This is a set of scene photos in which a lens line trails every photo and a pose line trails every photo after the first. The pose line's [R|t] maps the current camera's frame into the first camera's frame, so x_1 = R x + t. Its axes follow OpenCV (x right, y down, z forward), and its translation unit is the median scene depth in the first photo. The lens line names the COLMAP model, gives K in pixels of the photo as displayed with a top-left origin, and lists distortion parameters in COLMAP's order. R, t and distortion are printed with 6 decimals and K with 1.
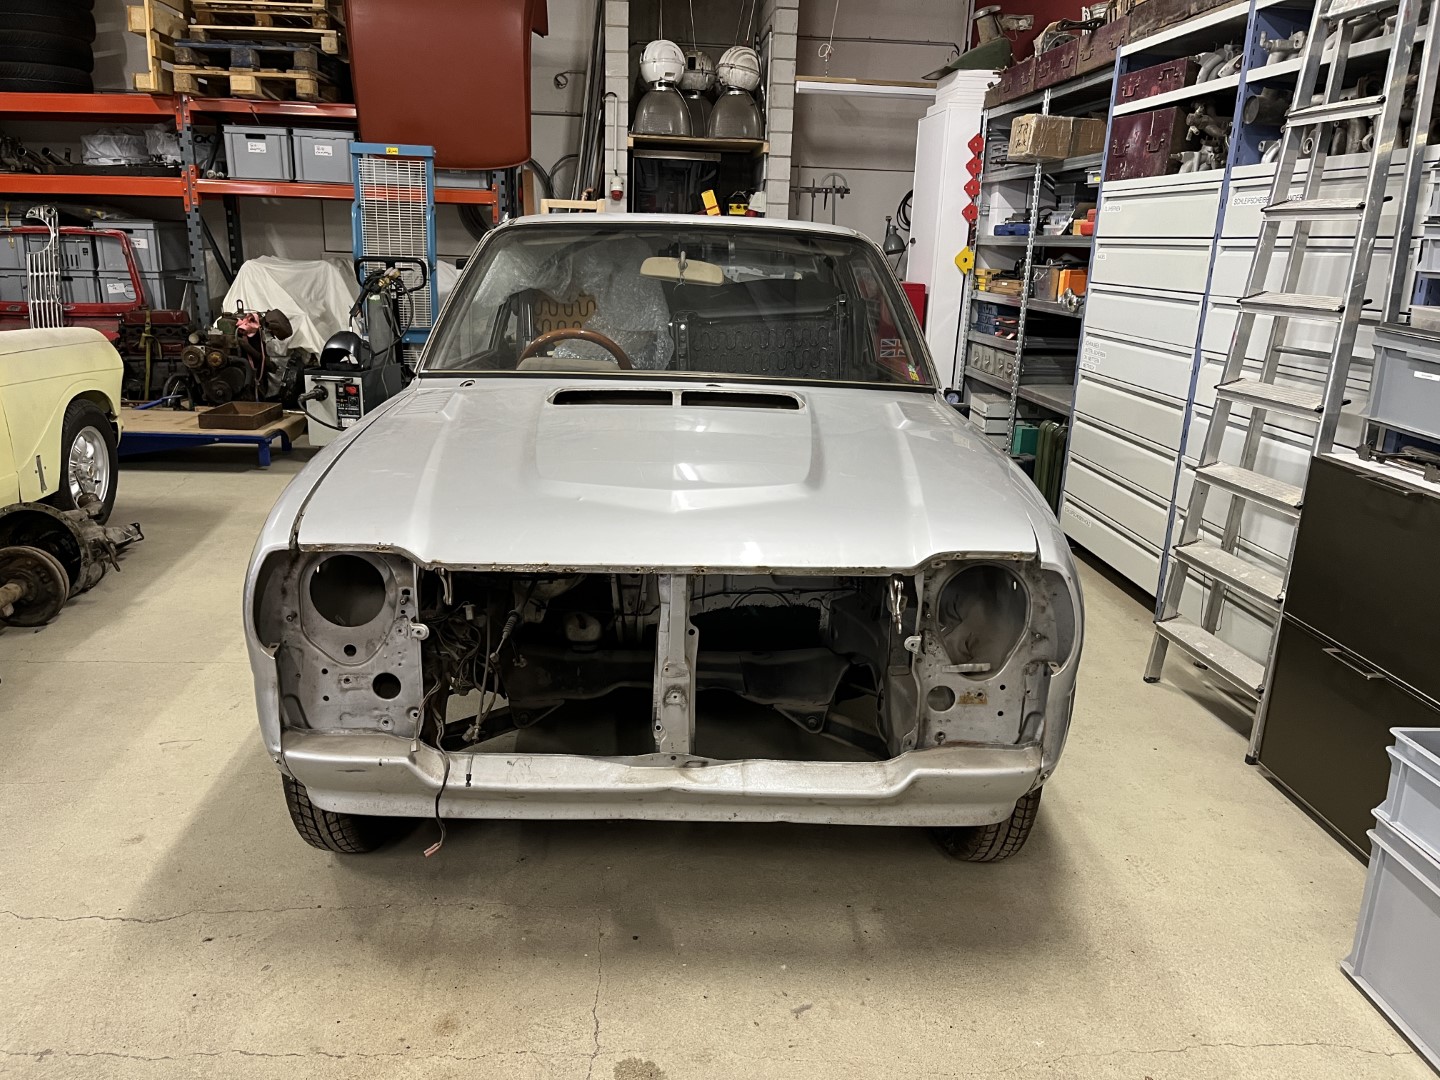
lens RADIAL K [[1068.3, 0, 720.0], [0, 1068.3, 540.0], [0, 0, 1]] dist [0.083112, -0.088677]
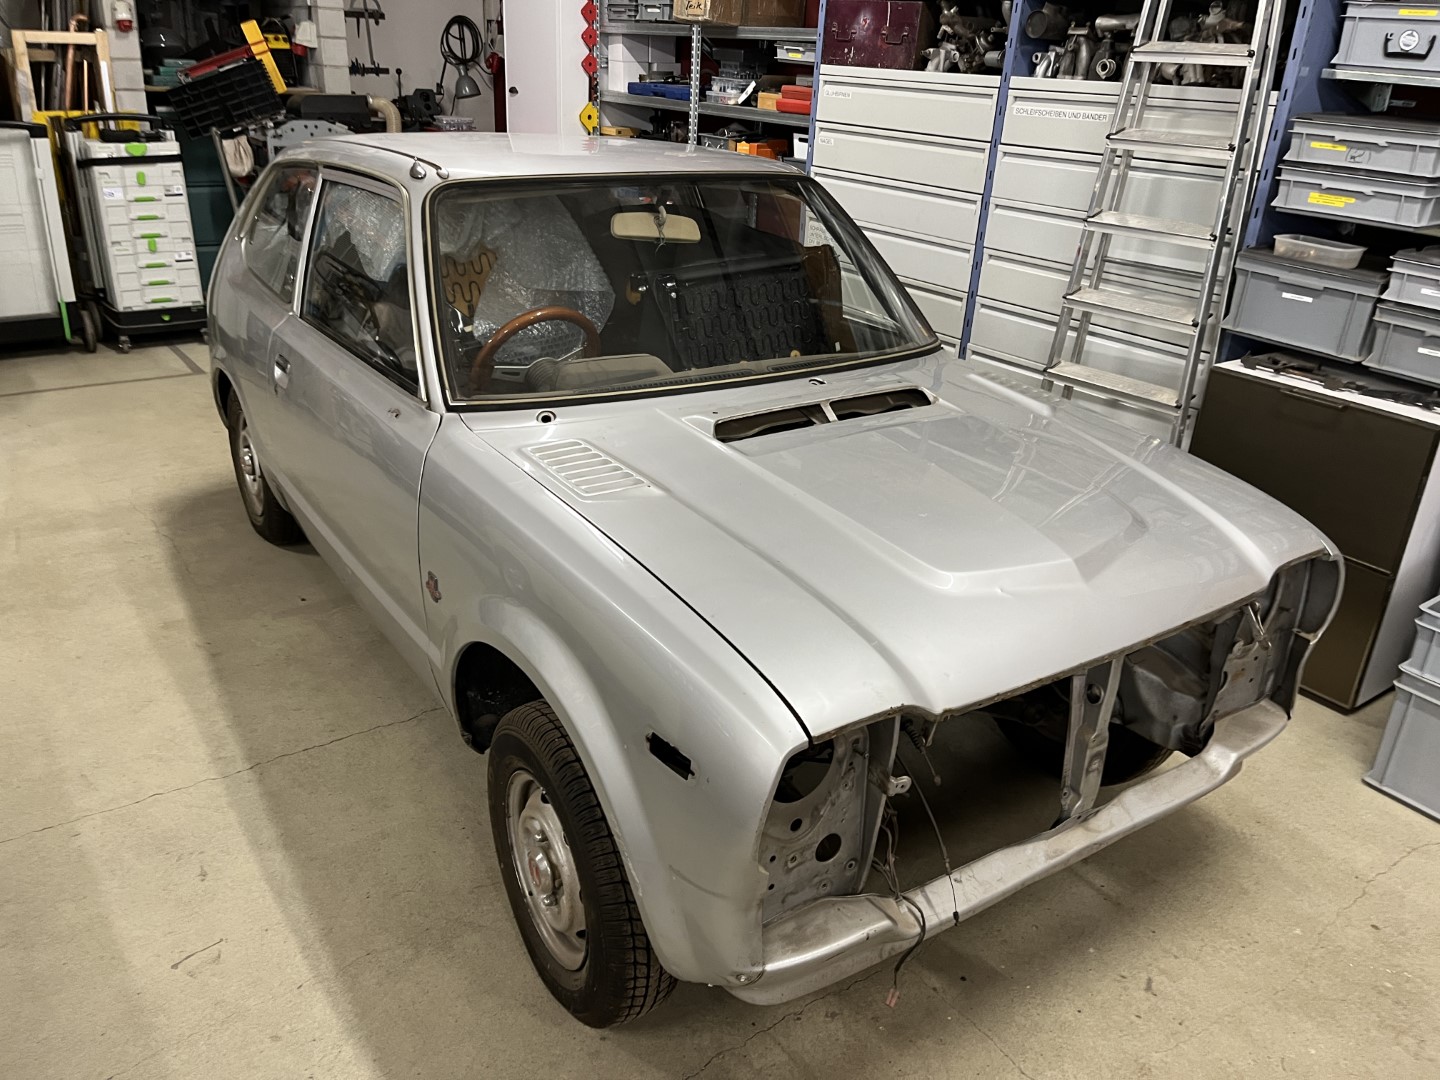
lens RADIAL K [[1081.5, 0, 722.9], [0, 1081.5, 533.0], [0, 0, 1]] dist [0.031843, -0.024446]
pose [[0.849335, -0.206596, 0.485745, -0.394695], [0.123189, 0.972394, 0.198177, -0.152459], [-0.513278, -0.108480, 0.851339, 0.178509]]
